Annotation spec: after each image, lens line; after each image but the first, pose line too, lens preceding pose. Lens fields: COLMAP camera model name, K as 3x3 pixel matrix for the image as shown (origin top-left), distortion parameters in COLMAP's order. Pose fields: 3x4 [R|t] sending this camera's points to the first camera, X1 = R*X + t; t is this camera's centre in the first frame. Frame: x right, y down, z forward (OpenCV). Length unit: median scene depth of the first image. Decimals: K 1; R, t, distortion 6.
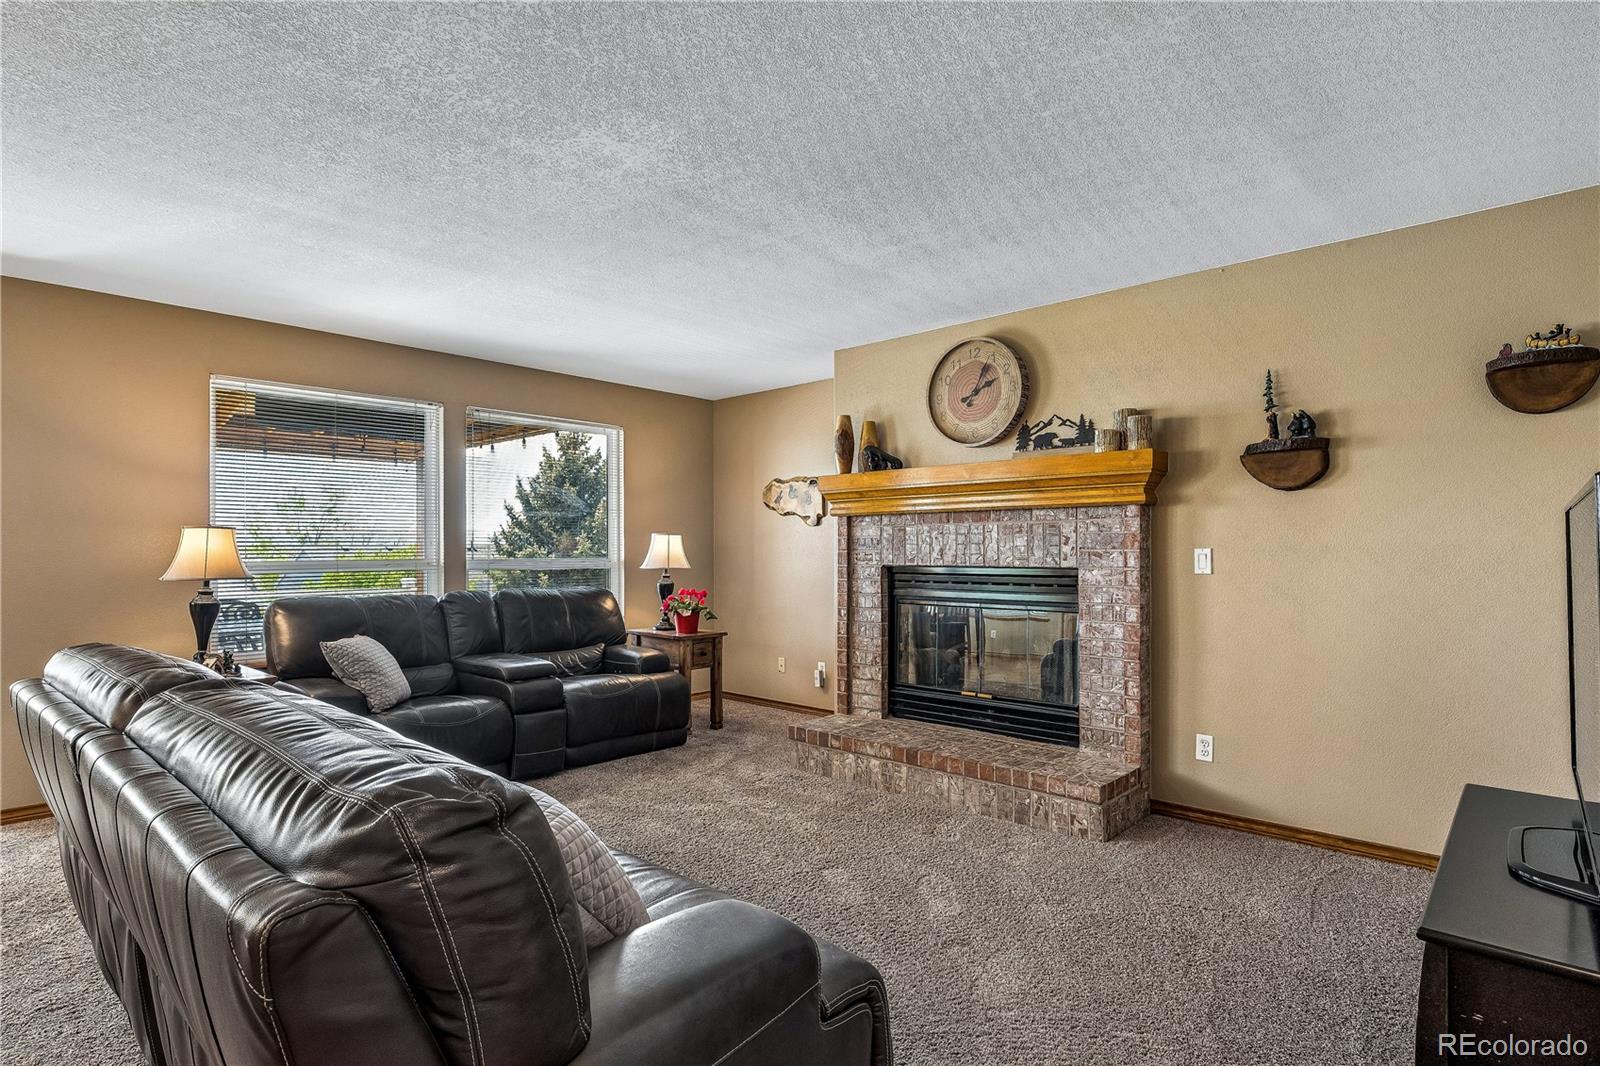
lens RADIAL K [[829.1, 0, 806.0], [0, 829.1, 540.2], [0, 0, 1]] dist [-0.000300, -0.000362]
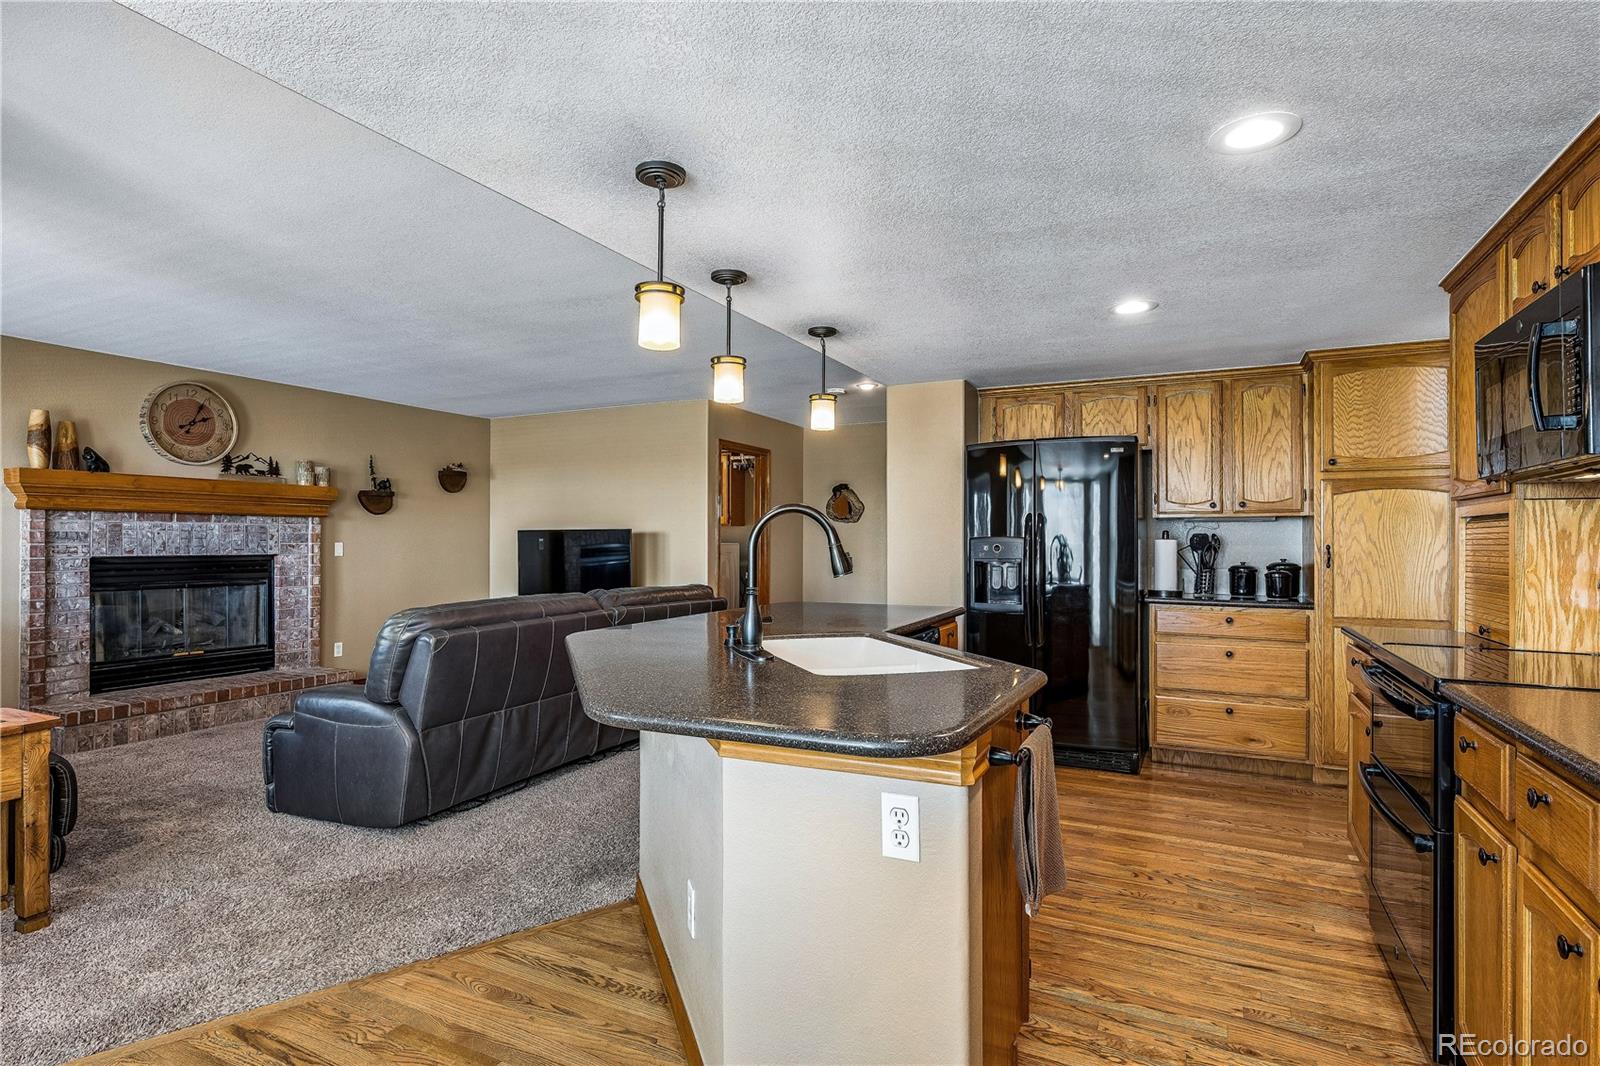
lens RADIAL K [[829.1, 0, 798.1], [0, 829.1, 534.3], [0, 0, 1]] dist [-0.000300, -0.000362]
pose [[-0.283979, 0.015482, 0.958706, -1.381449], [-0.006923, 0.999810, -0.018196, 0.015621], [-0.958806, -0.011804, -0.283818, 0.467792]]
